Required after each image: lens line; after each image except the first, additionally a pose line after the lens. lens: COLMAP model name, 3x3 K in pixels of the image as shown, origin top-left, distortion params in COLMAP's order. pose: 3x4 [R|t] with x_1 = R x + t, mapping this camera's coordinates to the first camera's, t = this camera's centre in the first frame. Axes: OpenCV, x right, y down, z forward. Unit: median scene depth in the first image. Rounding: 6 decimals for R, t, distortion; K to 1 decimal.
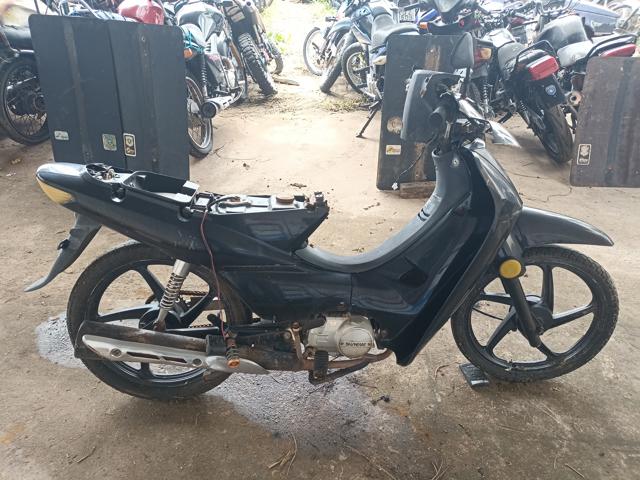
lens RADIAL K [[469.6, 0, 320.0], [0, 469.6, 240.0], [0, 0, 1]] dist [0.001106, -0.000564]
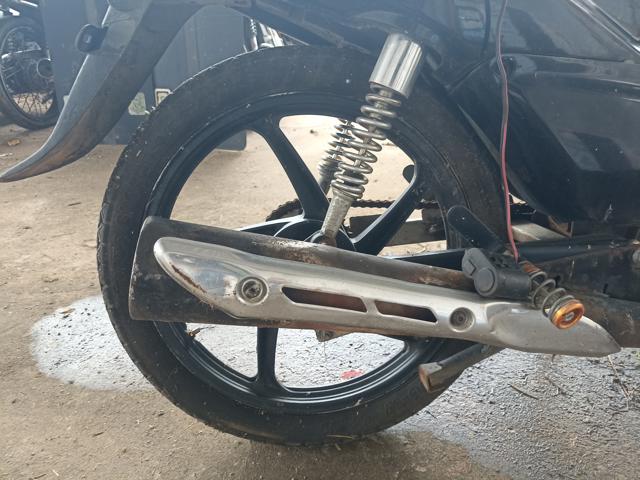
lens RADIAL K [[479.7, 0, 320.0], [0, 479.7, 240.0], [0, 0, 1]] dist [-0.005863, -0.002421]
pose [[0.998042, -0.060114, -0.017255, -0.297333], [0.058045, 0.993058, -0.102309, 0.190794], [0.023285, 0.101107, 0.994603, 0.516301]]
